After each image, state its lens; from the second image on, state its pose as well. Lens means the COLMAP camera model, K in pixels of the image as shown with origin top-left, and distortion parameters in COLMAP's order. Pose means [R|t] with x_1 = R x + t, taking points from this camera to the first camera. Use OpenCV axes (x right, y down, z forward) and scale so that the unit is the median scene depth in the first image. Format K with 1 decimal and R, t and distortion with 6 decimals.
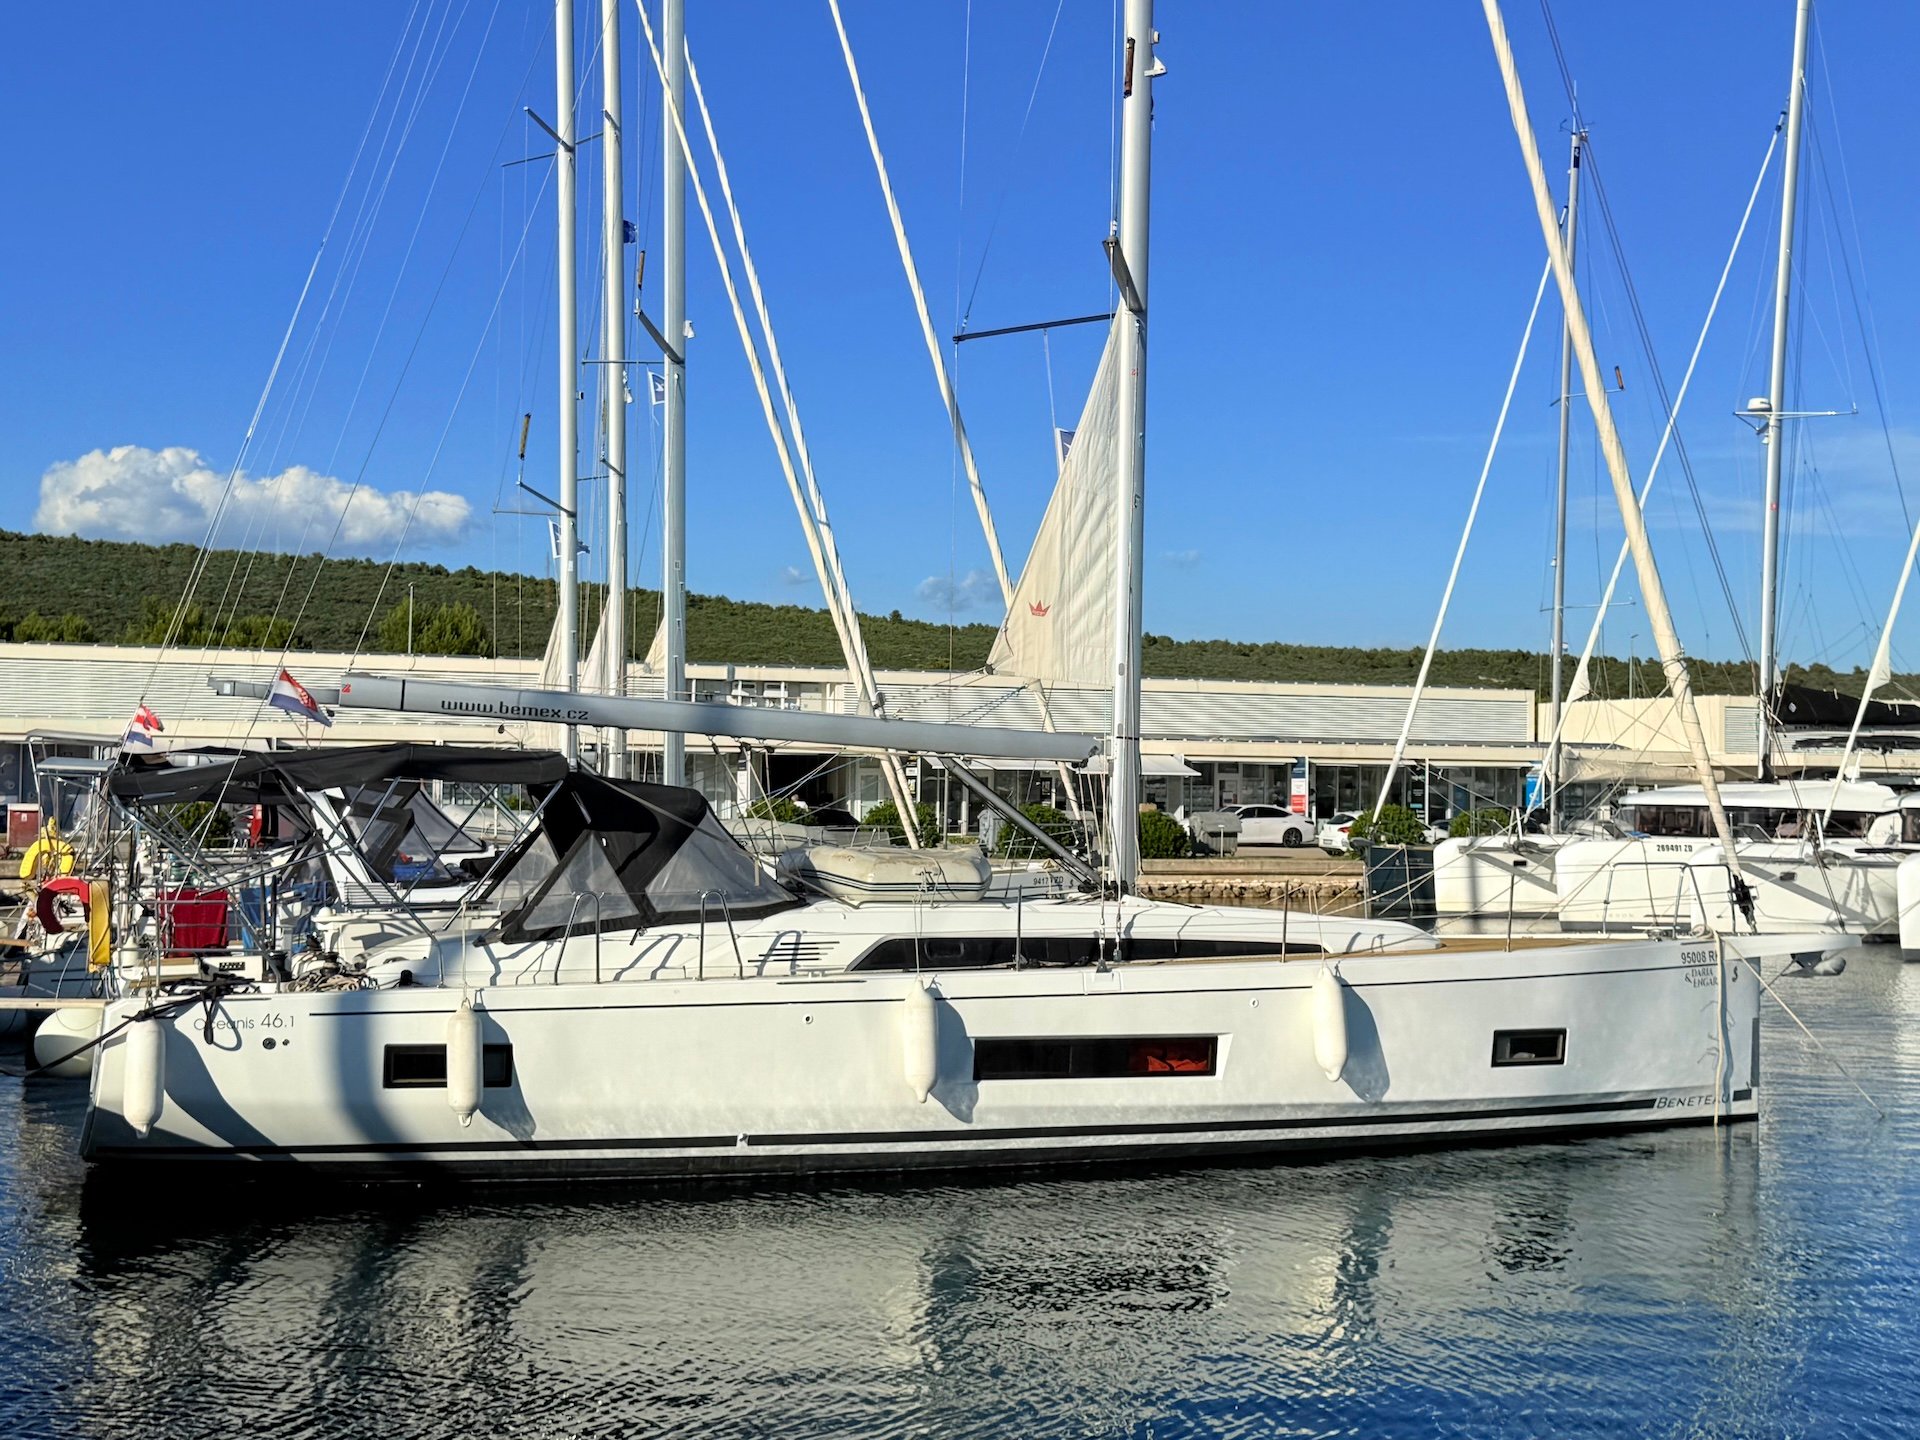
lens RADIAL K [[2664.7, 0, 960.0], [0, 2664.7, 720.0], [0, 0, 1]] dist [0.117085, 0.064446]
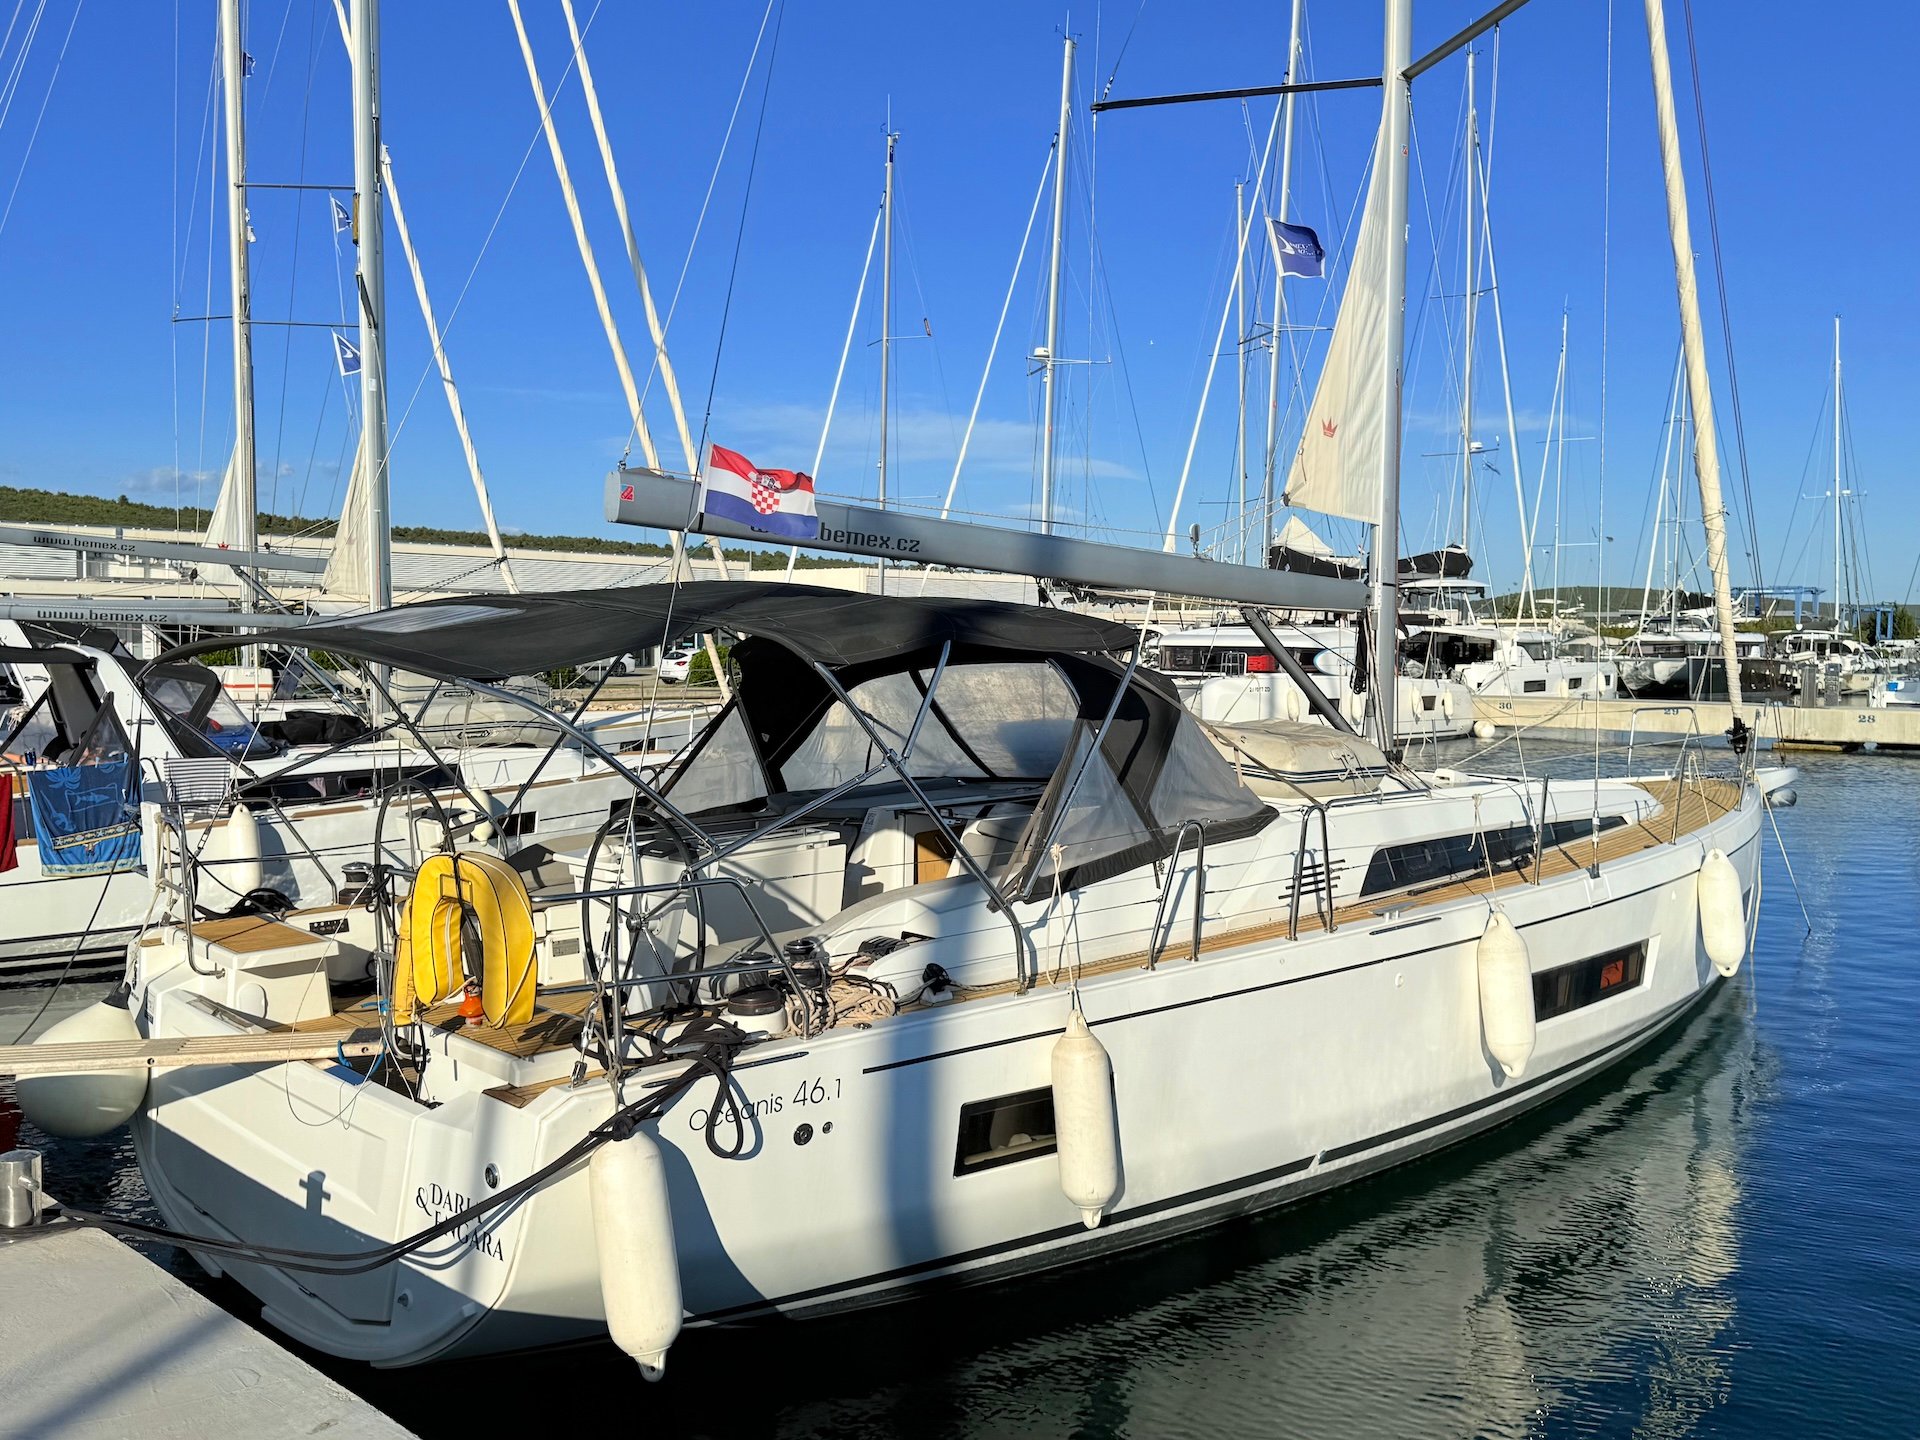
lens RADIAL K [[1708.7, 0, 960.0], [0, 1708.7, 720.0], [0, 0, 1]] dist [0.144103, -0.289047]
pose [[0.902699, -0.026084, 0.429481, -0.334473], [-0.007631, 0.997033, 0.076593, 0.009517], [-0.430205, -0.072417, 0.899822, 0.608353]]
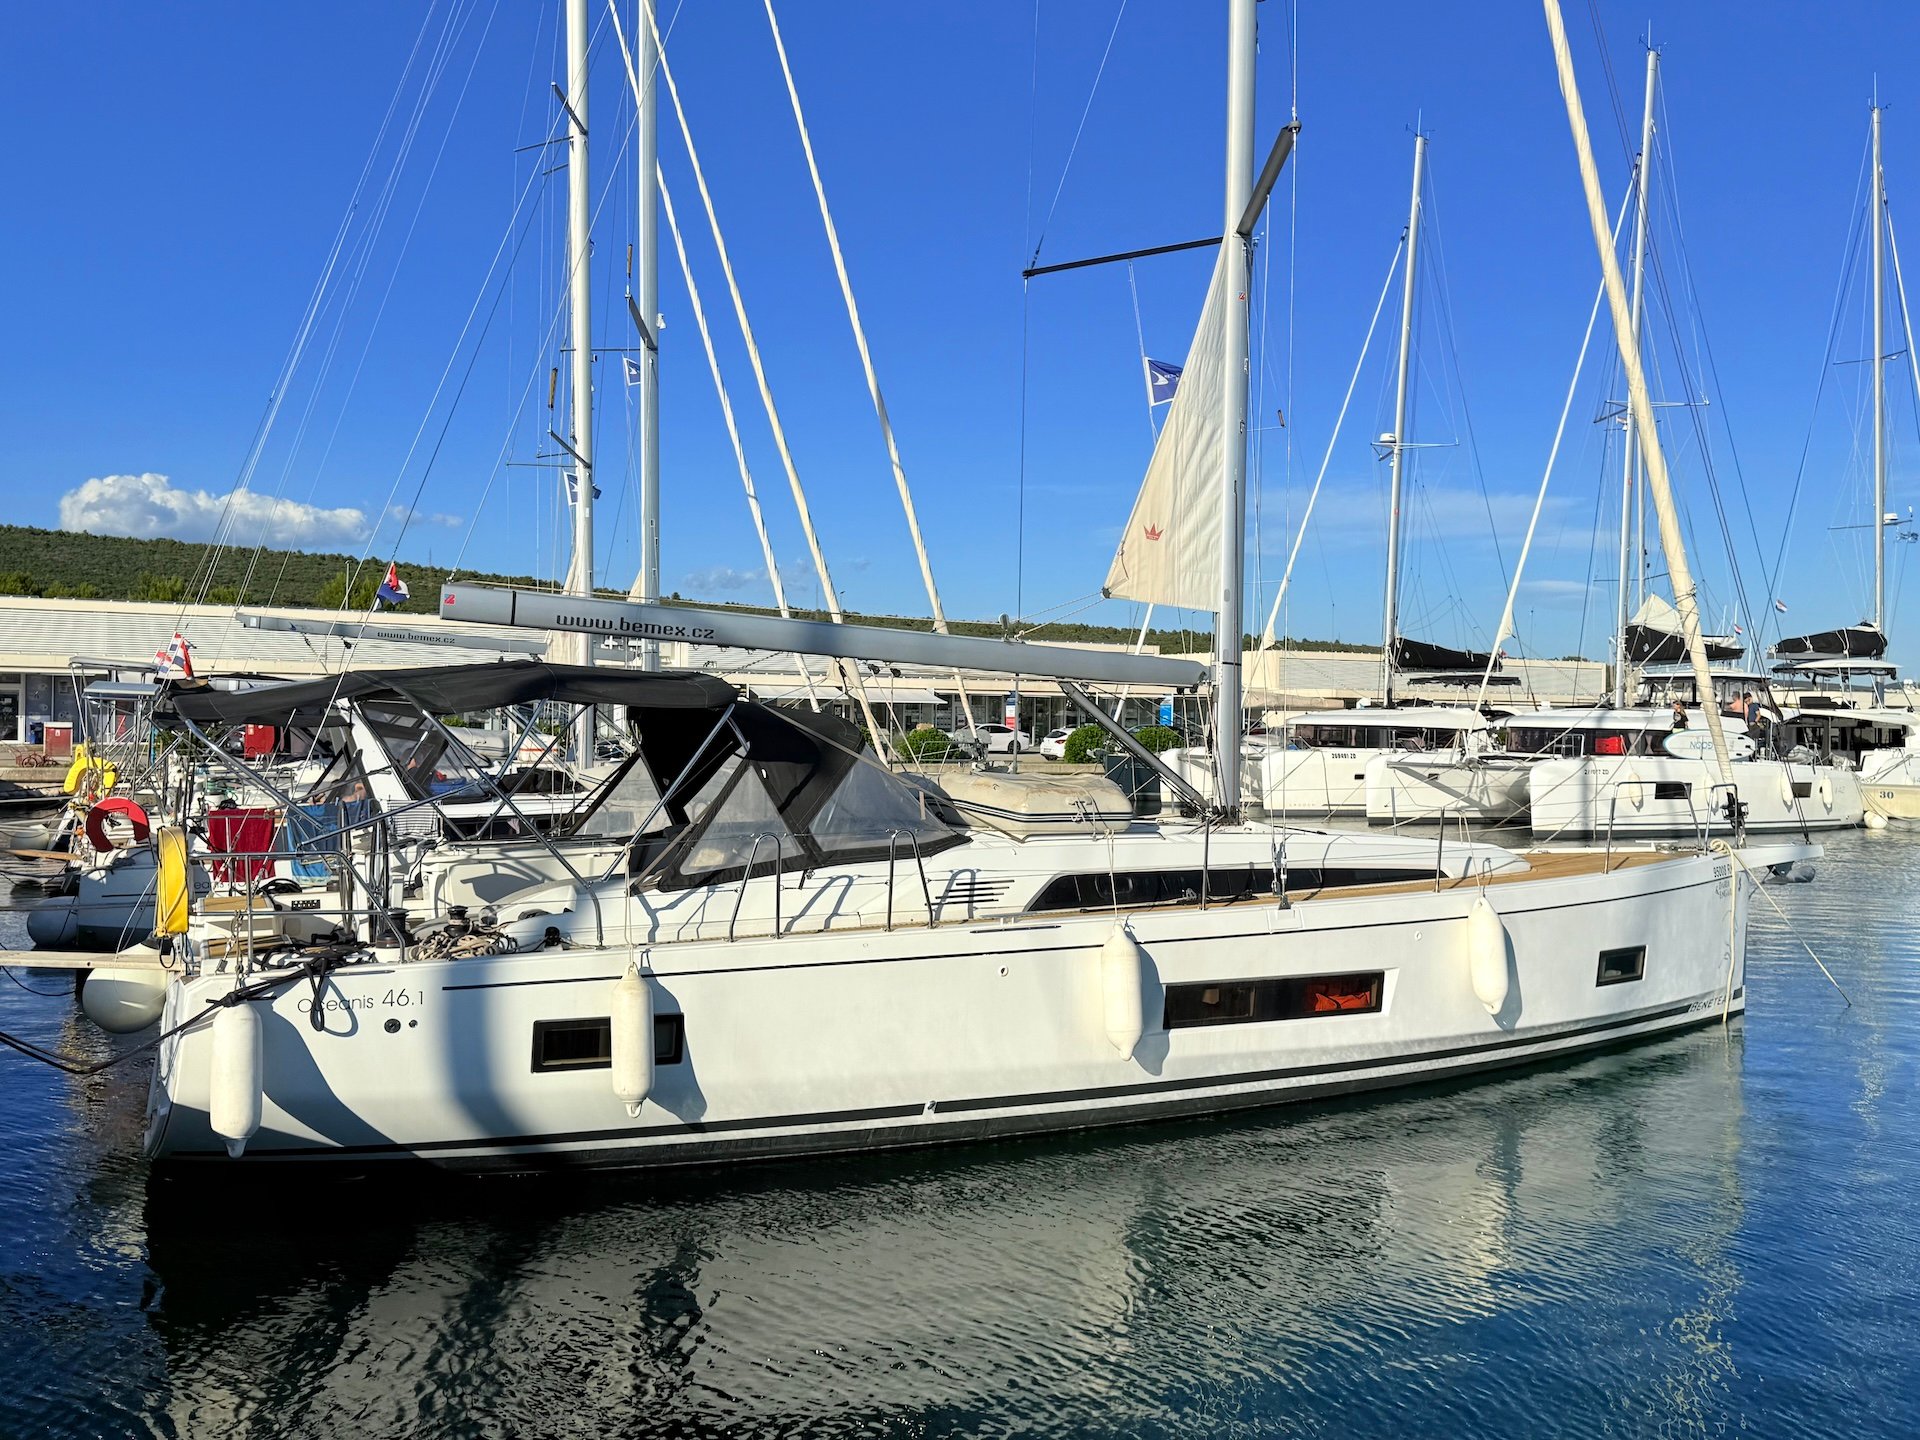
lens RADIAL K [[1708.7, 0, 960.0], [0, 1708.7, 720.0], [0, 0, 1]] dist [0.144103, -0.289047]
pose [[0.989701, 0.000644, 0.143148, -0.144593], [-0.004951, 0.999545, 0.029737, 0.010197], [-0.143063, -0.030140, 0.989255, 0.410450]]
